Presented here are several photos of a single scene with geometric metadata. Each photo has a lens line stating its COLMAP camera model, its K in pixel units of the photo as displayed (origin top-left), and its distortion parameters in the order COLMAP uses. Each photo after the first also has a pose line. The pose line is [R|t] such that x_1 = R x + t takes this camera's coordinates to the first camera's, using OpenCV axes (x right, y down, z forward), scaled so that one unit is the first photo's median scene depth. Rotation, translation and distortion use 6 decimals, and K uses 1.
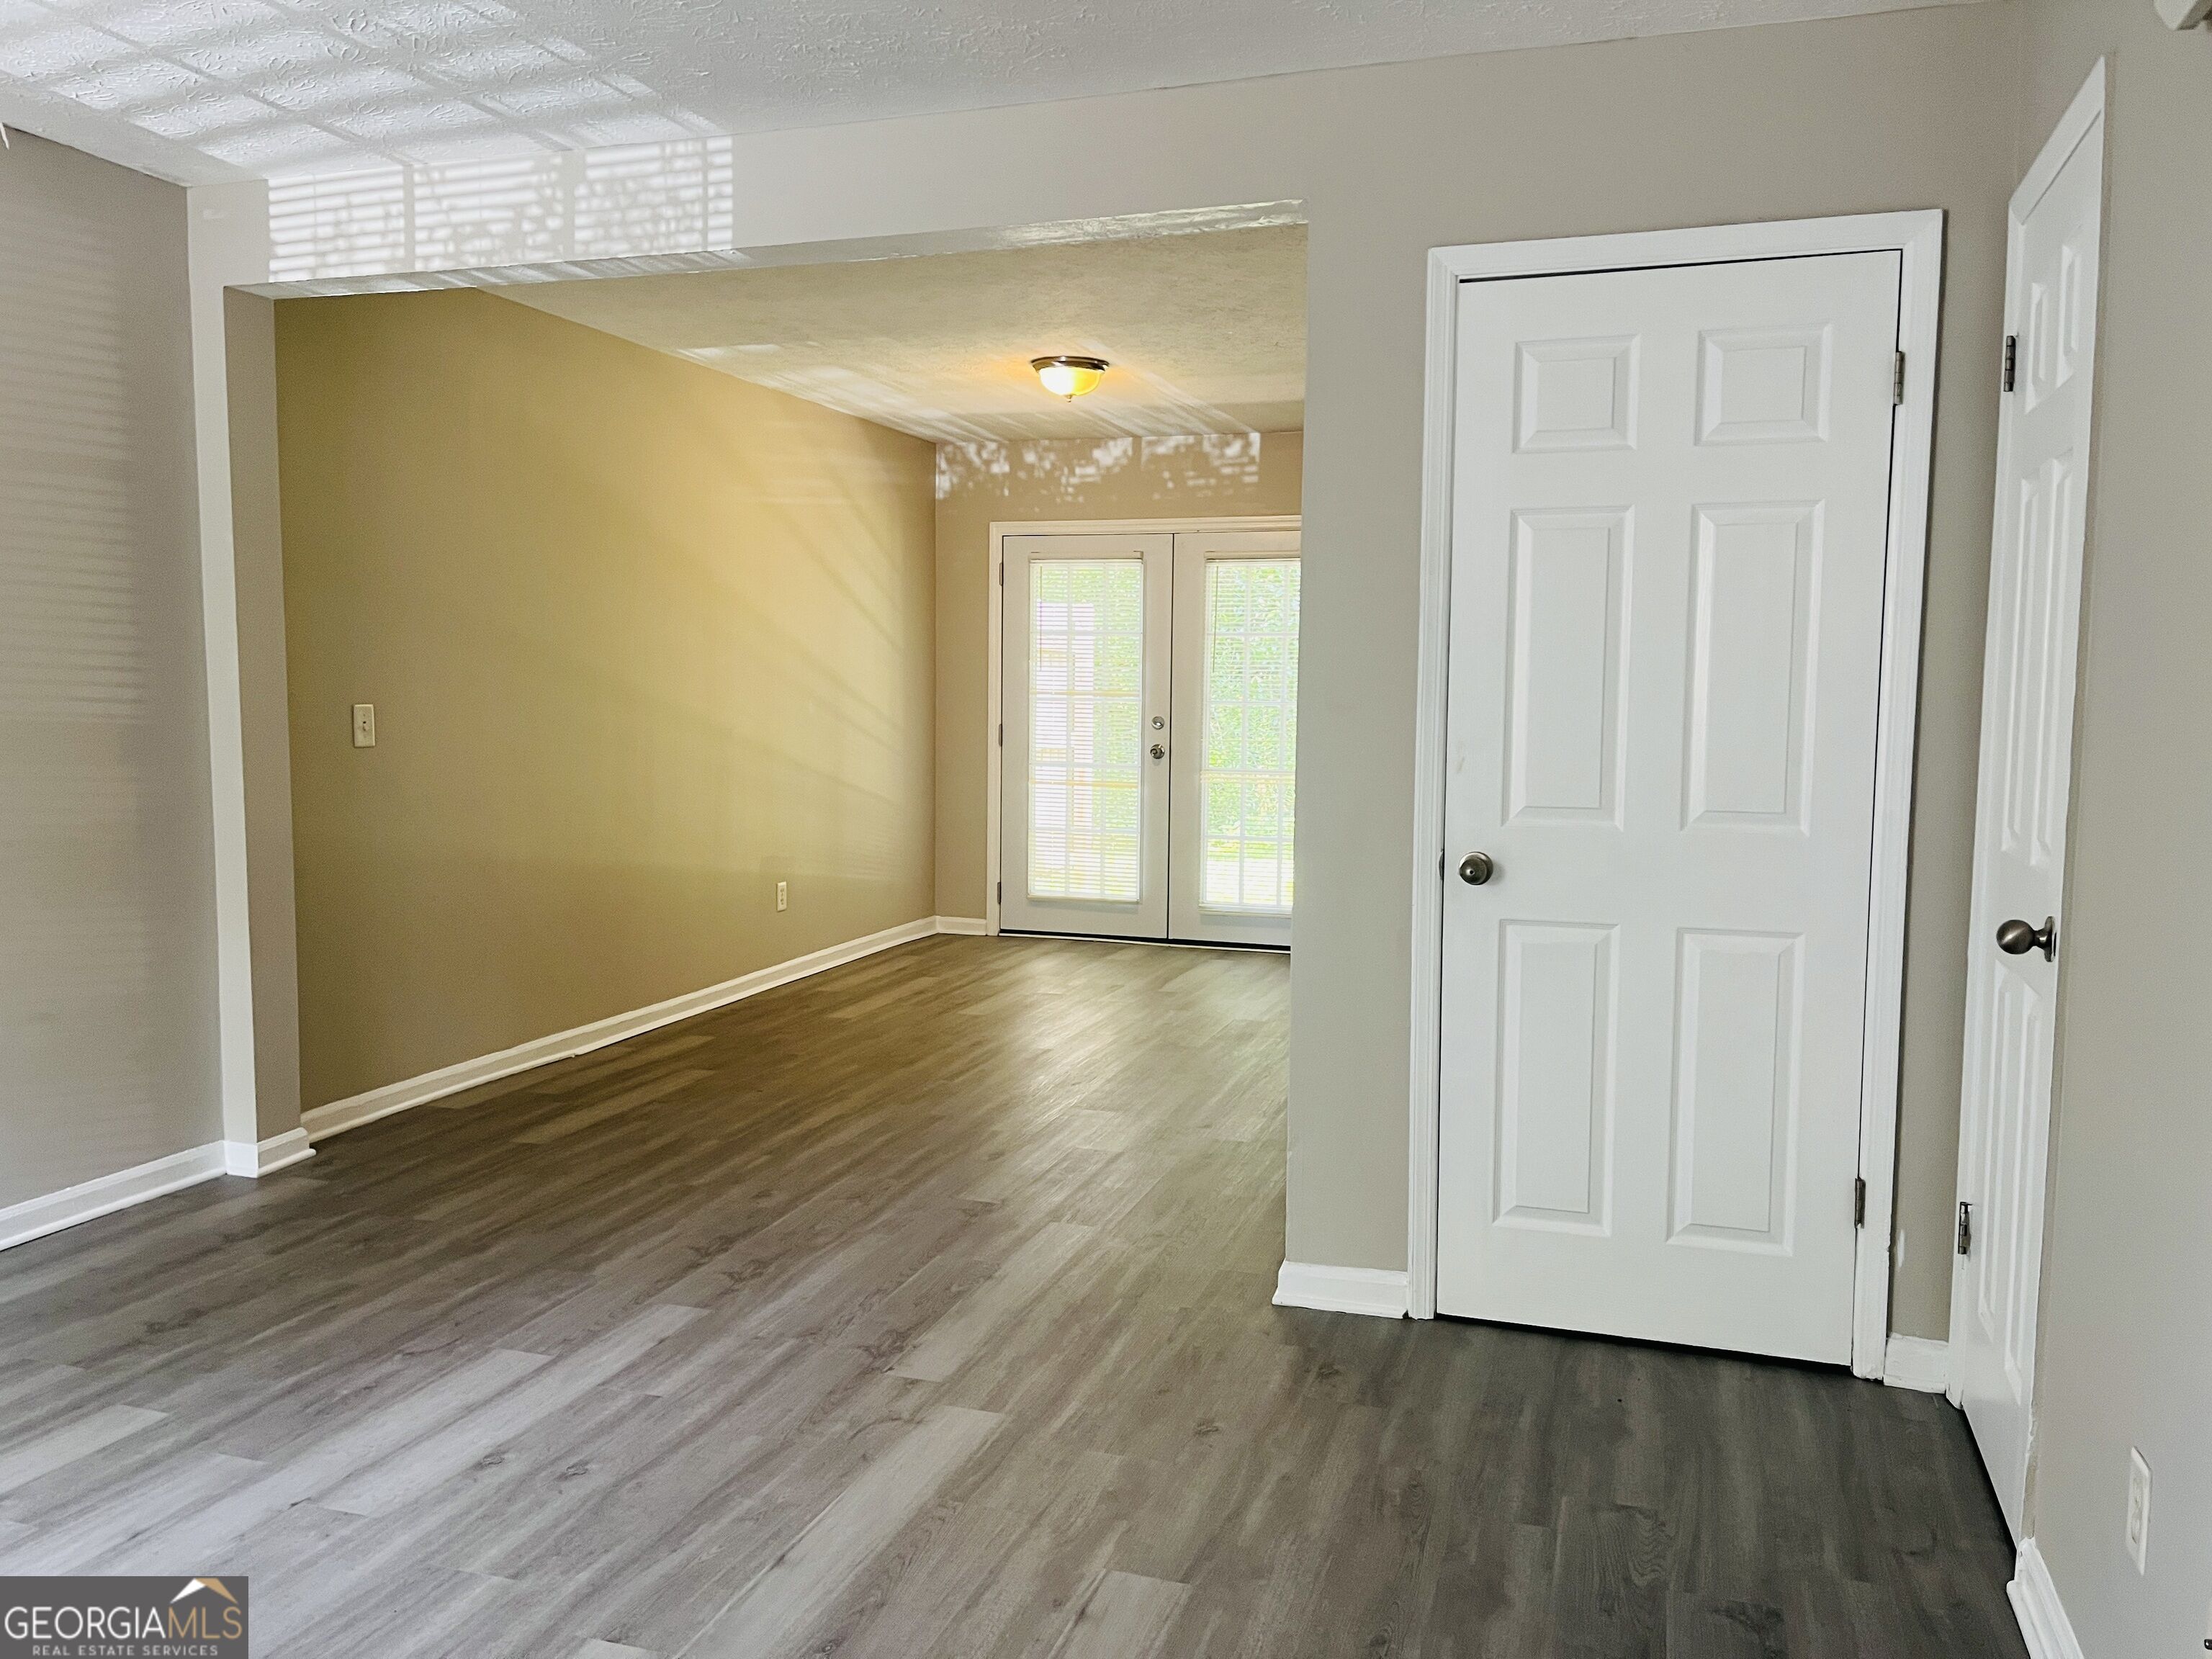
lens RADIAL K [[1679.8, 0, 1106.9], [0, 1679.8, 830.9], [0, 0, 1]] dist [0.072649, -0.092734]
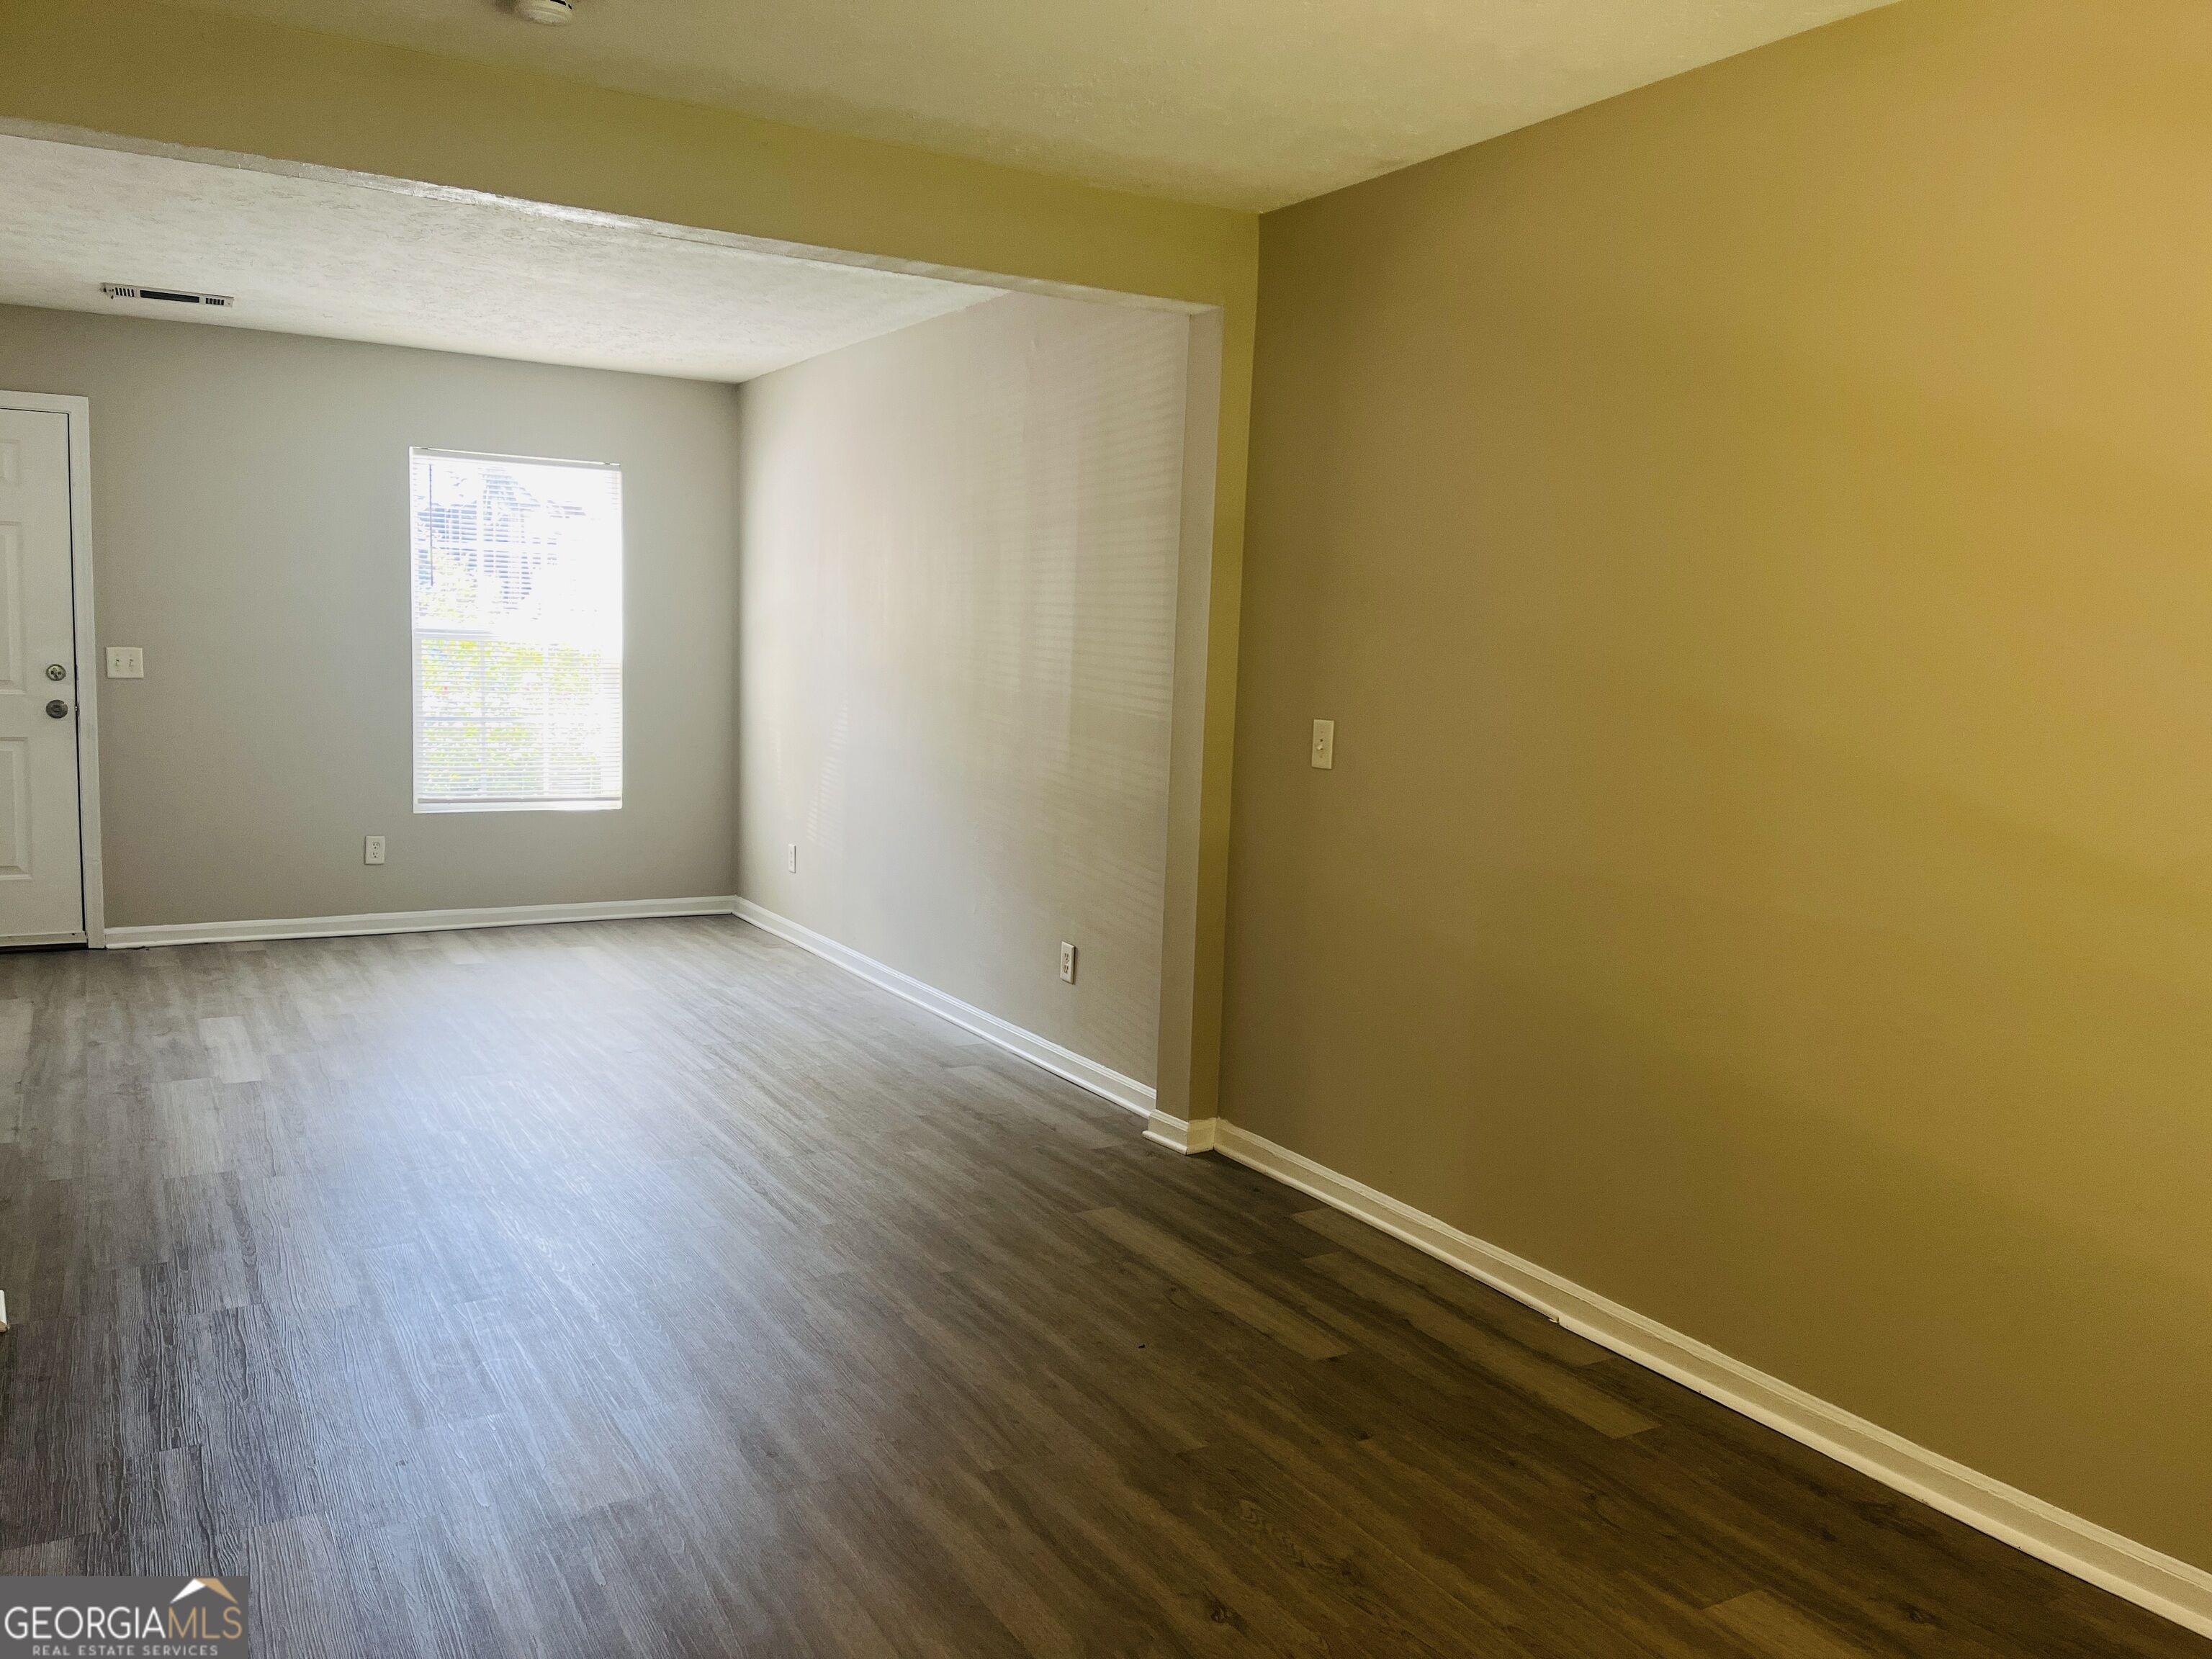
lens RADIAL K [[1679.8, 0, 1104.6], [0, 1679.8, 830.0], [0, 0, 1]] dist [0.072649, -0.092734]
pose [[-0.661574, 0.048186, -0.748330, 0.494379], [-0.102858, 0.982670, 0.154209, -0.241062], [0.742792, 0.178993, -0.645152, 2.598250]]
